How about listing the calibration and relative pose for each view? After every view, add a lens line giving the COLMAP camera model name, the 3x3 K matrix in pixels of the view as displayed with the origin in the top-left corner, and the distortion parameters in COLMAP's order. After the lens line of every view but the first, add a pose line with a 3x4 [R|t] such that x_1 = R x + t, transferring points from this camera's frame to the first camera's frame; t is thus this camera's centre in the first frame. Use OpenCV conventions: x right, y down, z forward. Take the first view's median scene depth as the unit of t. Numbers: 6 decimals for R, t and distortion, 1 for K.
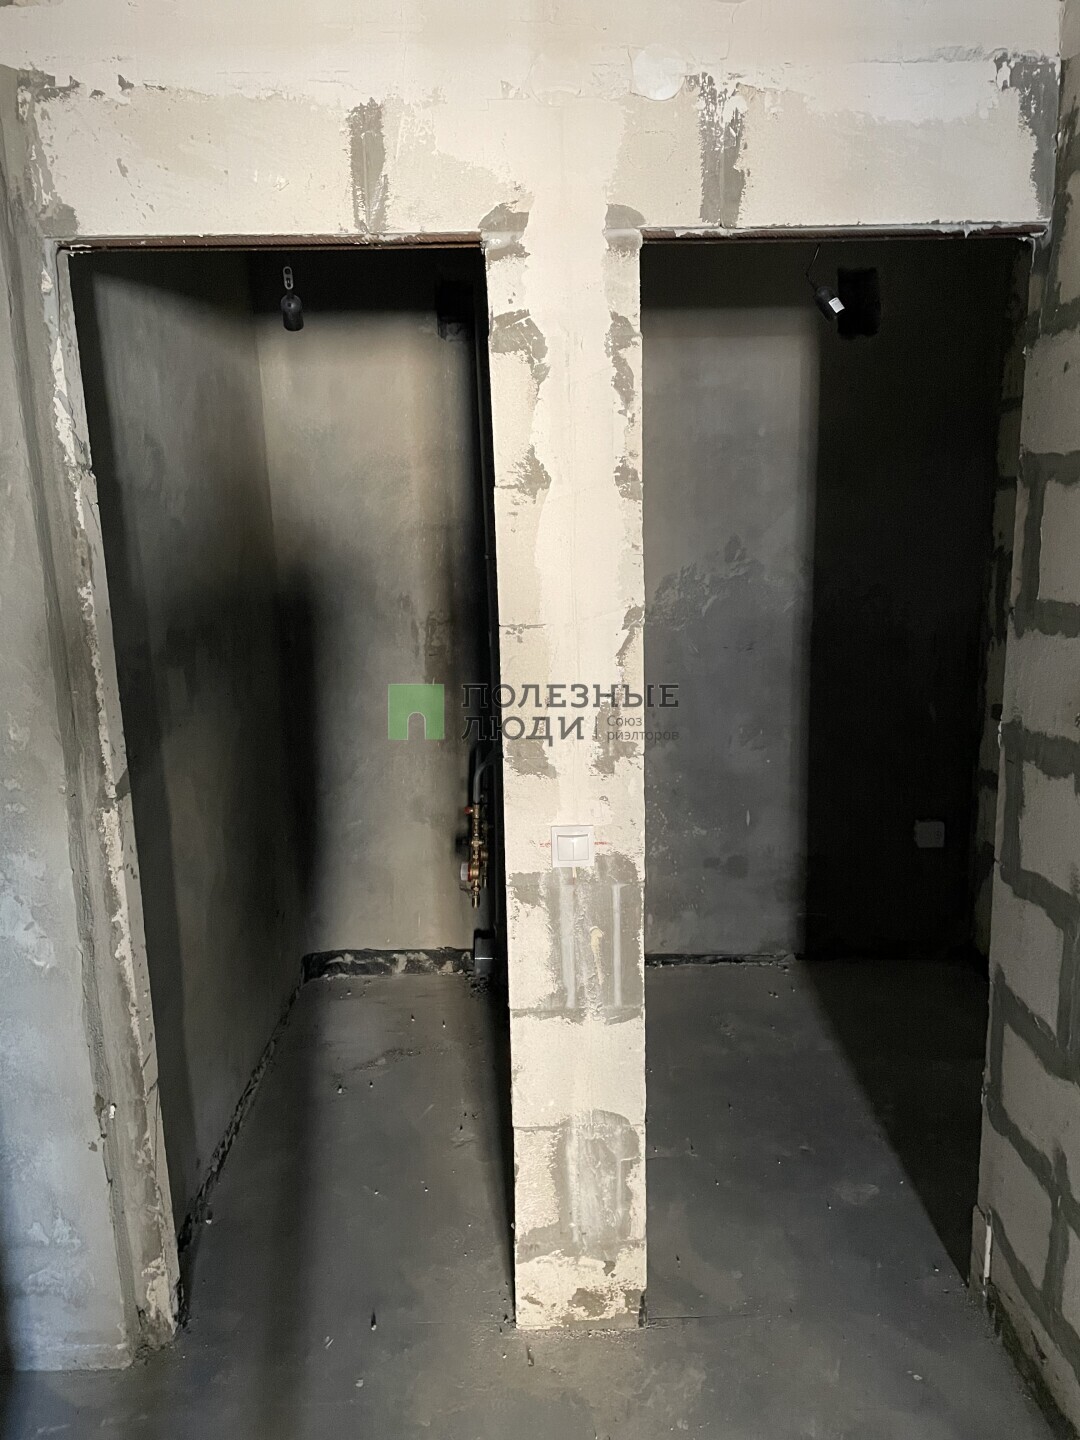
lens RADIAL K [[1088.7, 0, 529.8], [0, 1088.7, 710.1], [0, 0, 1]] dist [0.087604, -0.067648]
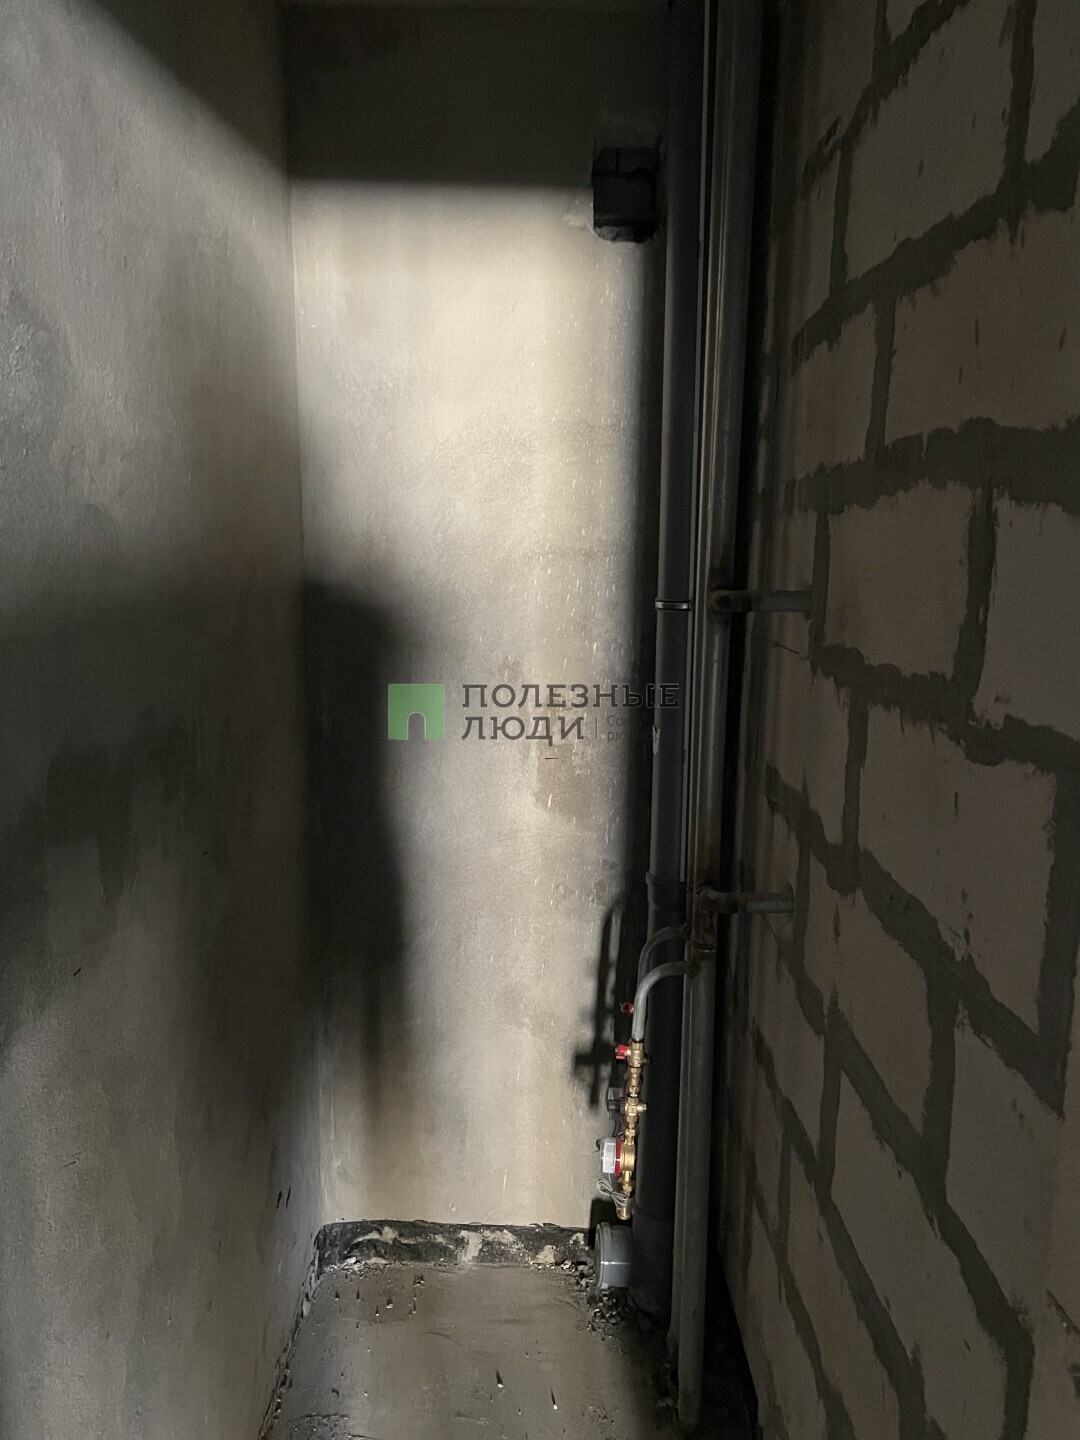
lens RADIAL K [[1088.7, 0, 532.4], [0, 1088.7, 734.3], [0, 0, 1]] dist [0.087604, -0.067648]
pose [[0.998928, 0.044984, -0.010950, -0.100755], [-0.045057, 0.998963, -0.006559, -0.064443], [0.010644, 0.007045, 0.999919, 0.414058]]
